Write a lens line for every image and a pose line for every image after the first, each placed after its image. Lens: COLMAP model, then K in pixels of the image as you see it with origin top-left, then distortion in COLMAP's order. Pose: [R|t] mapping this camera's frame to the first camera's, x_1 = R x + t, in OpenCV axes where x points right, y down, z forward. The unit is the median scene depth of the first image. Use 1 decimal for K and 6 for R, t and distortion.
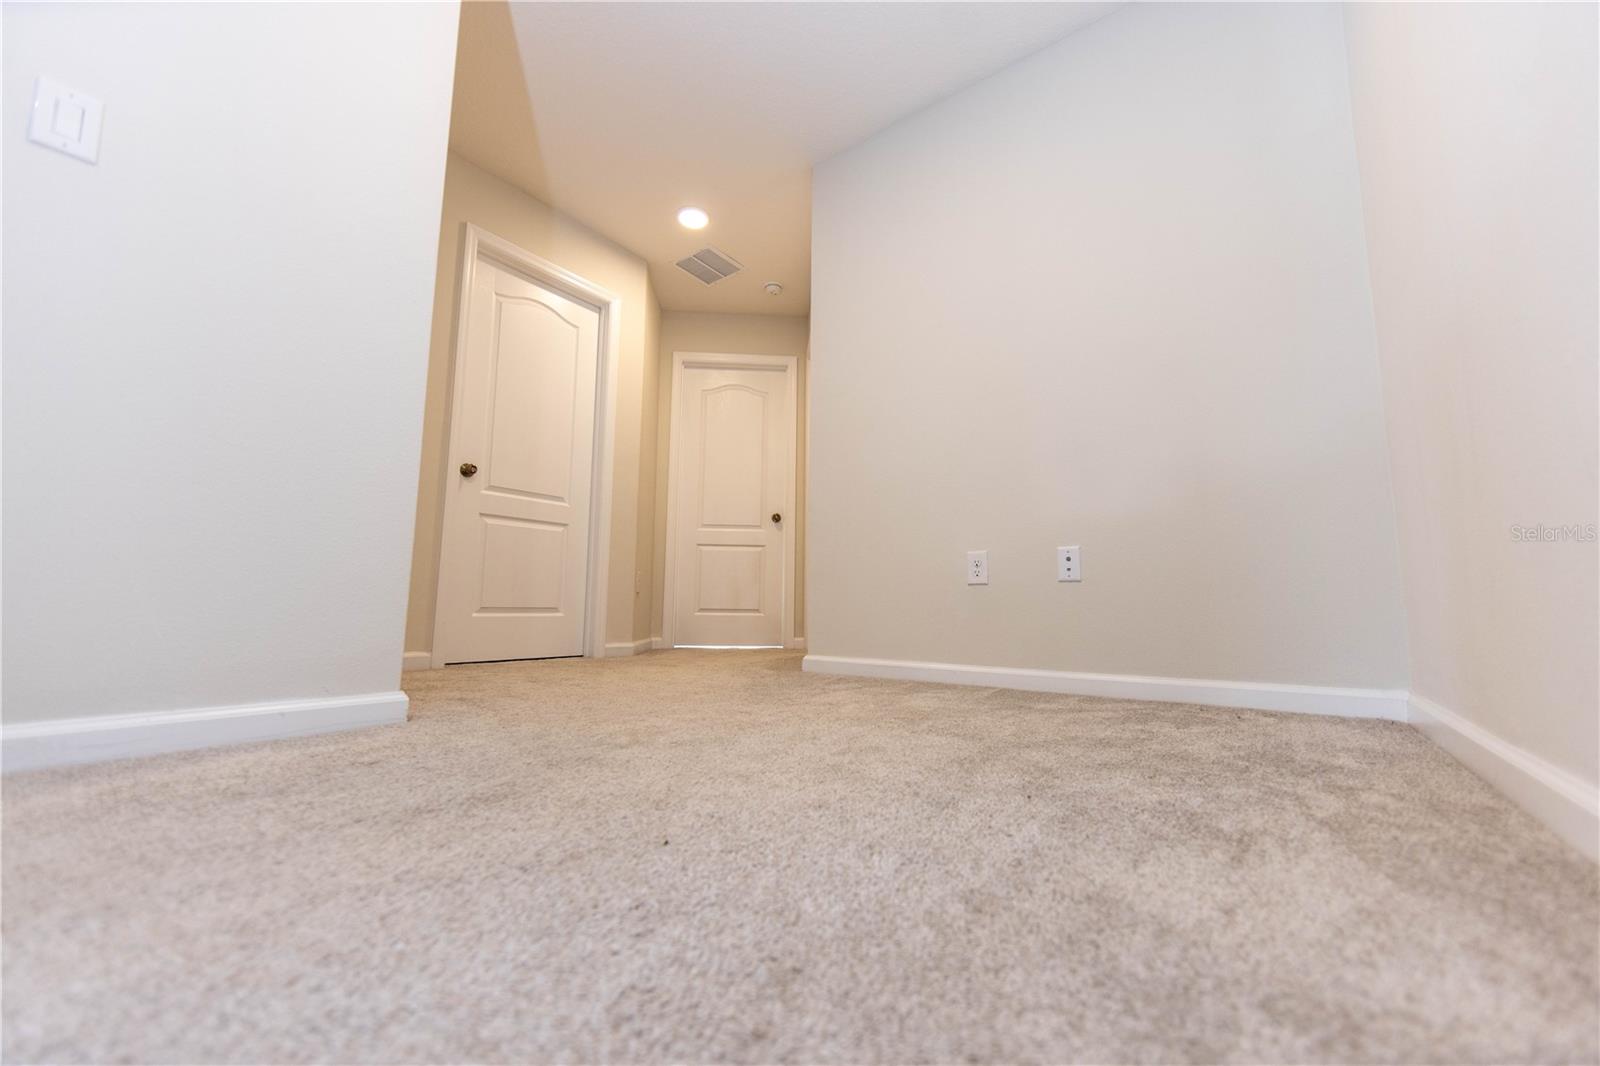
lens RADIAL K [[629.6, 0, 800.0], [0, 629.6, 533.0], [0, 0, 1]] dist [-0.003629, 0.000122]
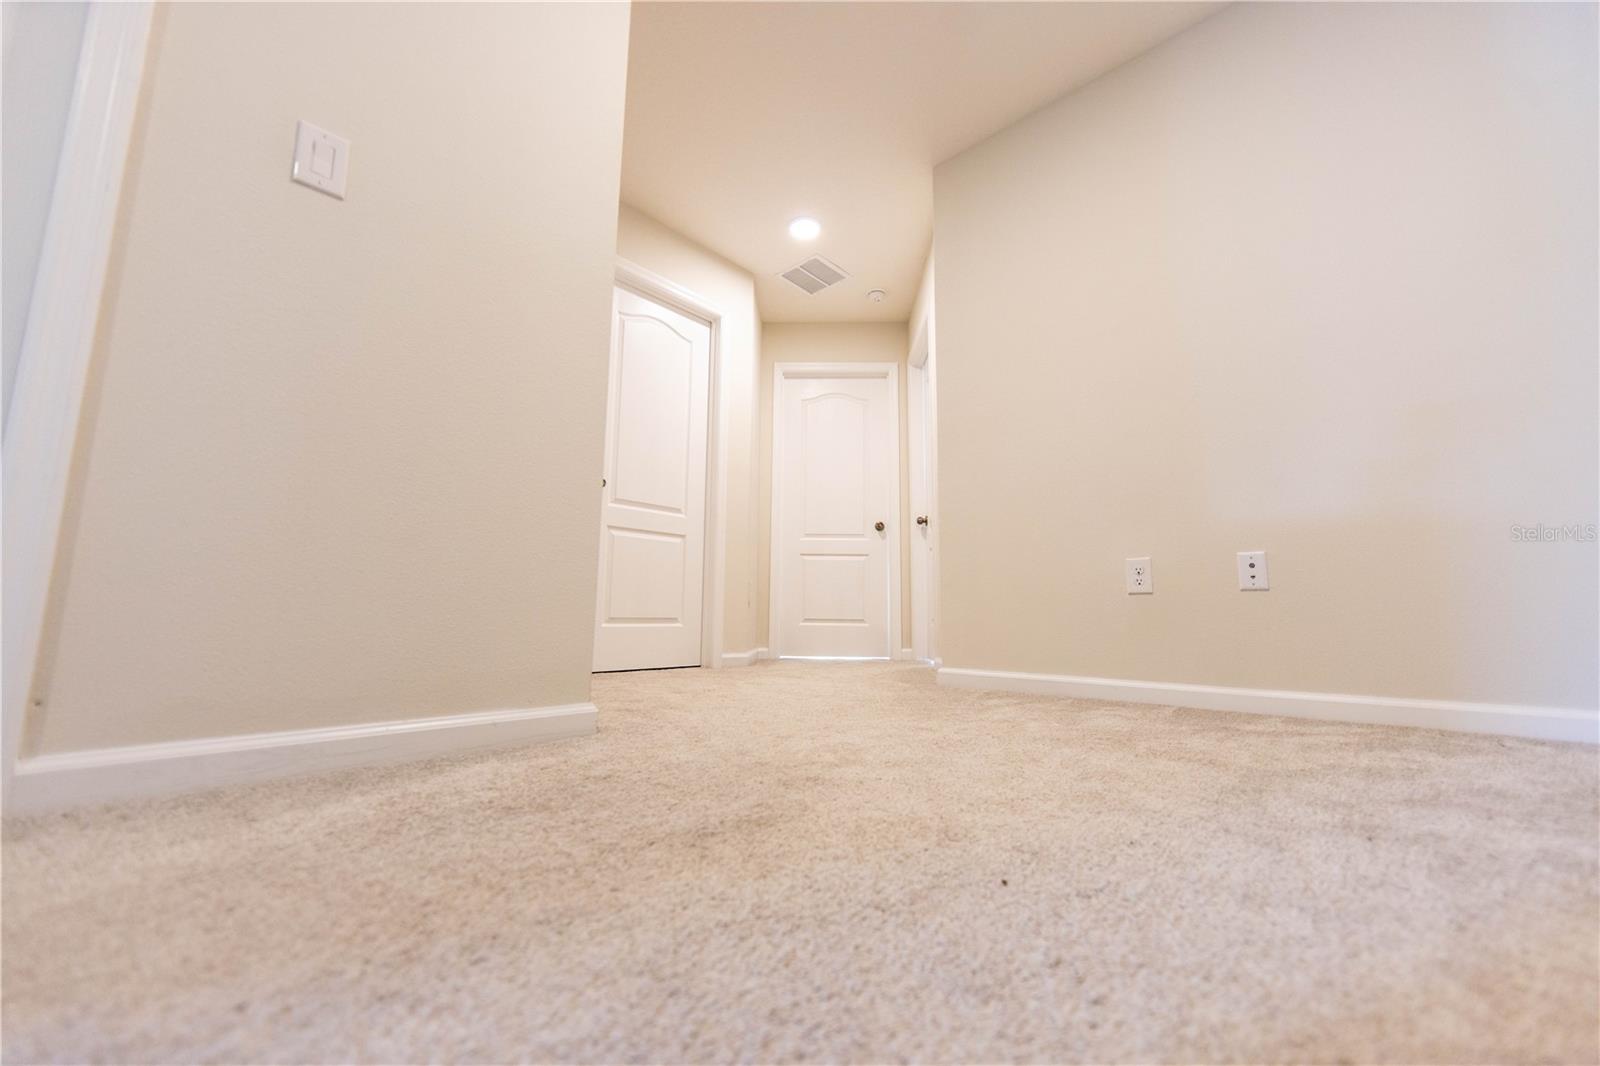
lens RADIAL K [[629.6, 0, 799.7], [0, 629.6, 529.2], [0, 0, 1]] dist [-0.003360, 0.000254]
pose [[0.994530, -0.014381, -0.103455, -0.129566], [0.012233, 0.999697, -0.021362, -0.000117], [0.103731, 0.019979, 0.994405, 0.018710]]
